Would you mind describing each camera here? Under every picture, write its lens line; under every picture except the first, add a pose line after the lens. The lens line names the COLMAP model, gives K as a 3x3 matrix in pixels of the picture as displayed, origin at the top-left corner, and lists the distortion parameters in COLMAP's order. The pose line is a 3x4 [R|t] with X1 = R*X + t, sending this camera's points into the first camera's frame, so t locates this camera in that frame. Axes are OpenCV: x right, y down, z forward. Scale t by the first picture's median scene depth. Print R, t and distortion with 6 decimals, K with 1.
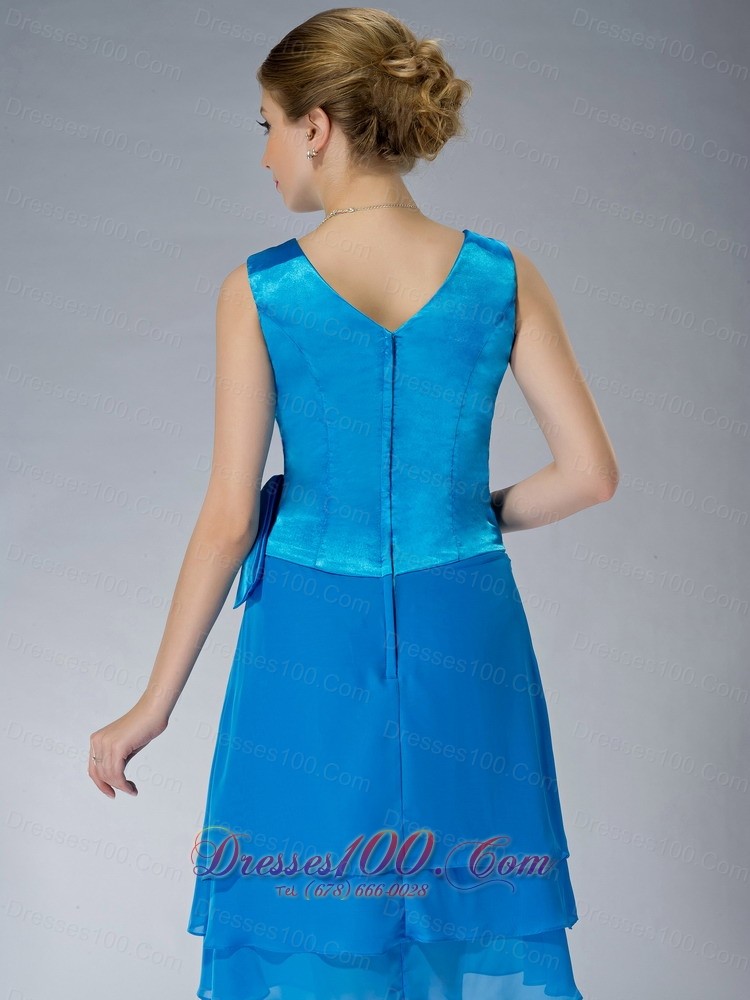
lens RADIAL K [[1961.2, 0, 375.0], [0, 1961.2, 500.0], [0, 0, 1]] dist [-0.047206, -0.203999]
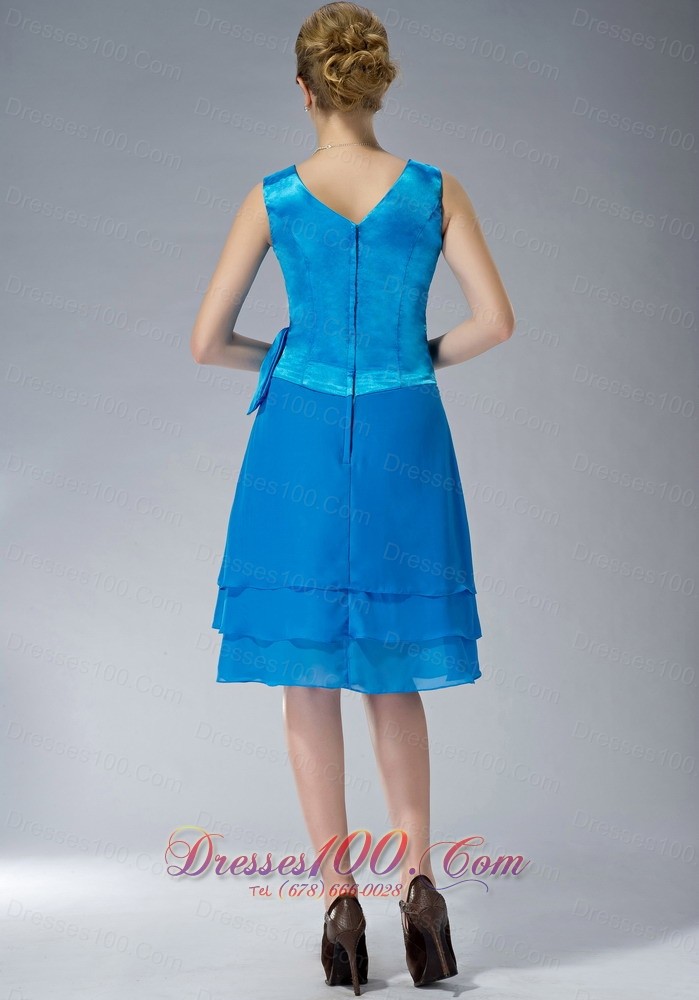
lens RADIAL K [[2056.9, 0, 349.5], [0, 2056.9, 500.0], [0, 0, 1]] dist [-0.026253, 0.020750]
pose [[0.999879, 0.004244, -0.014961, 0.020731], [-0.002915, 0.996141, 0.087721, -0.010072], [0.015275, -0.087667, 0.996033, -0.364072]]
